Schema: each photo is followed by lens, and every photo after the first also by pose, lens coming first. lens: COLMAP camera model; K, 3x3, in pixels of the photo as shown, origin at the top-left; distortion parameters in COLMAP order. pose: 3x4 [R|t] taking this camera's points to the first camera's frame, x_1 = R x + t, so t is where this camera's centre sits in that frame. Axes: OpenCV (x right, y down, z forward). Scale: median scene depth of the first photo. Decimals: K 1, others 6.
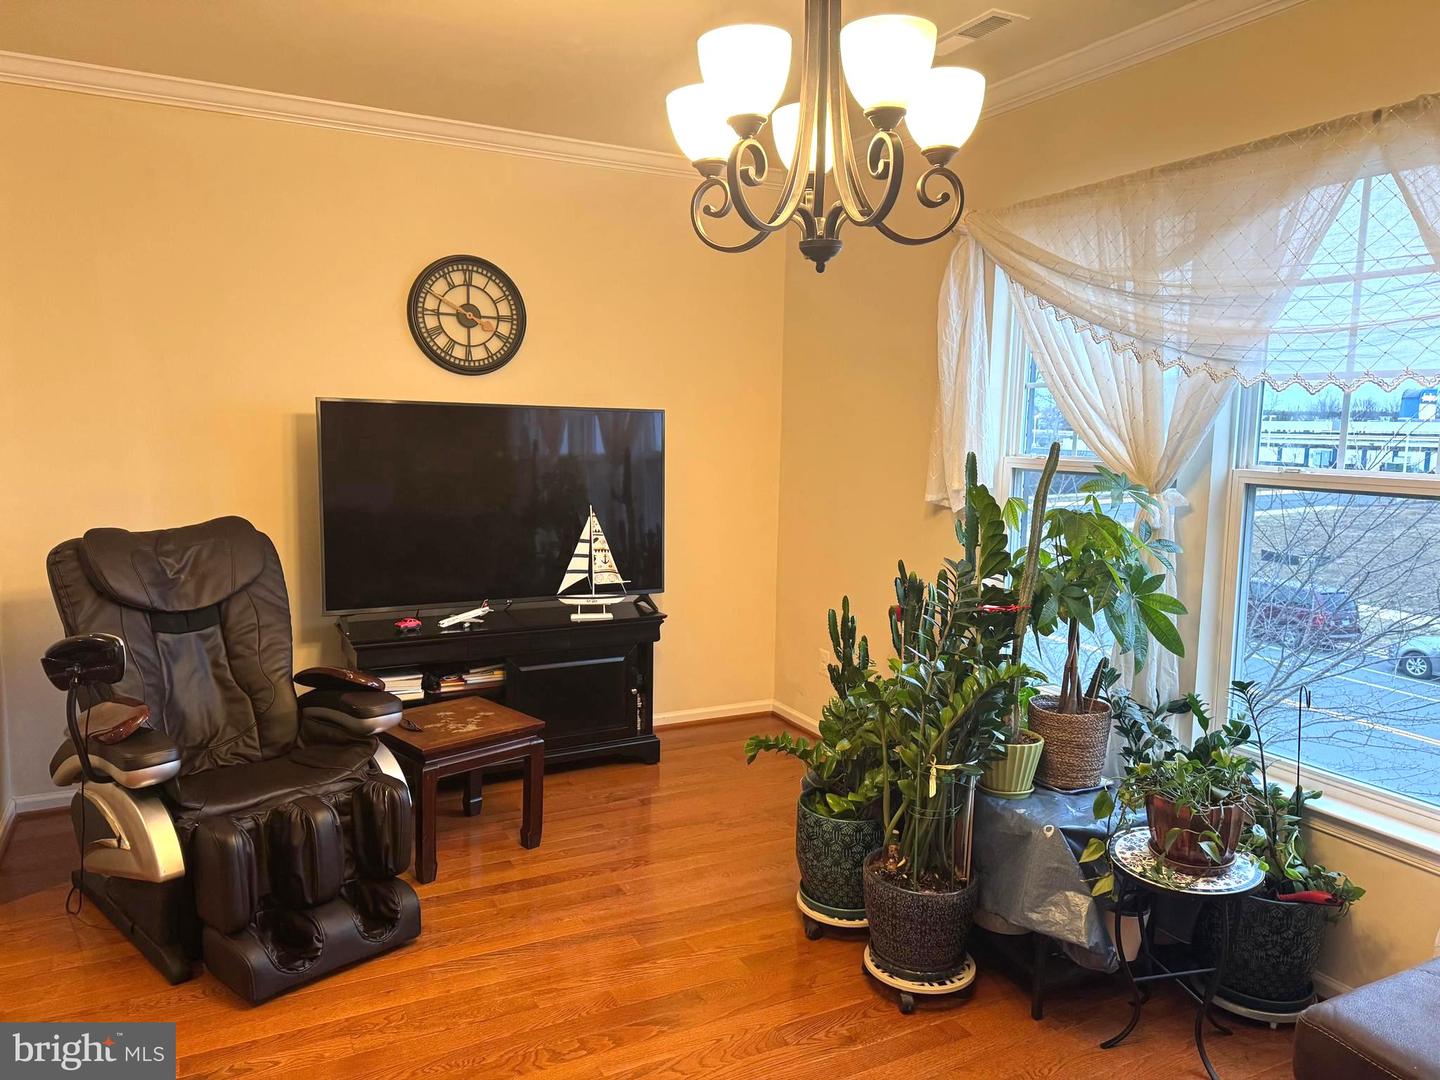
lens RADIAL K [[1010.9, 0, 715.1], [0, 1010.9, 537.8], [0, 0, 1]] dist [0.030143, -0.037259]
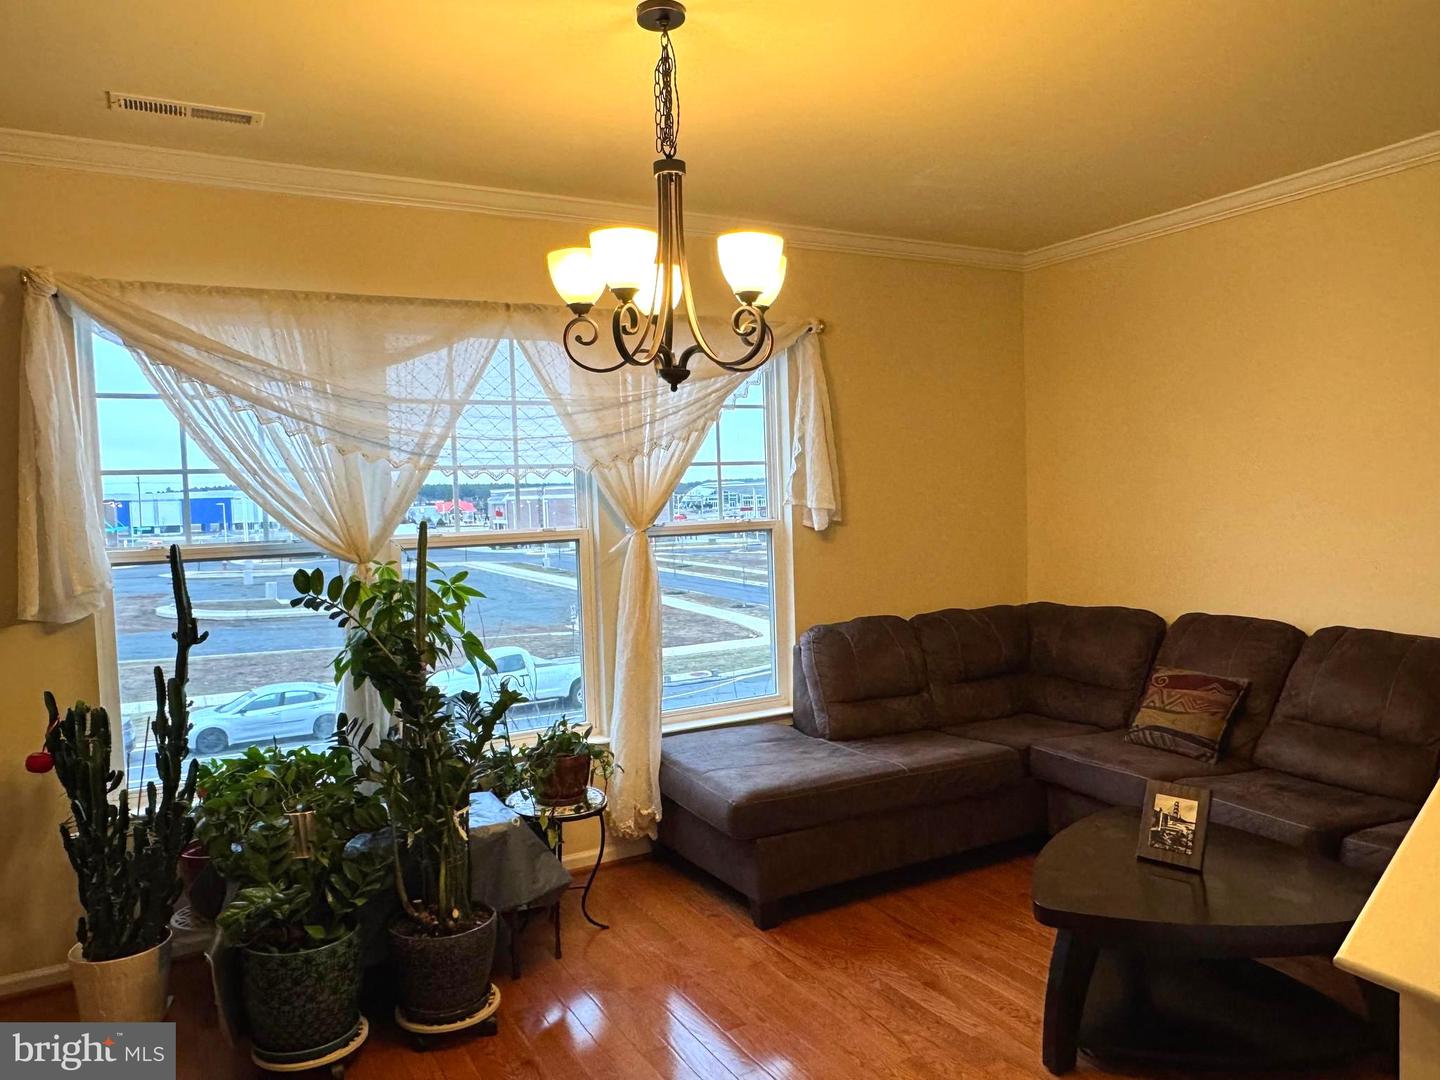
lens RADIAL K [[1010.9, 0, 725.2], [0, 1010.9, 542.6], [0, 0, 1]] dist [0.030143, -0.037259]
pose [[-0.048598, -0.064683, 0.996722, -0.827928], [0.144052, 0.987014, 0.071077, -0.097097], [-0.988376, 0.147034, -0.038649, 0.660680]]
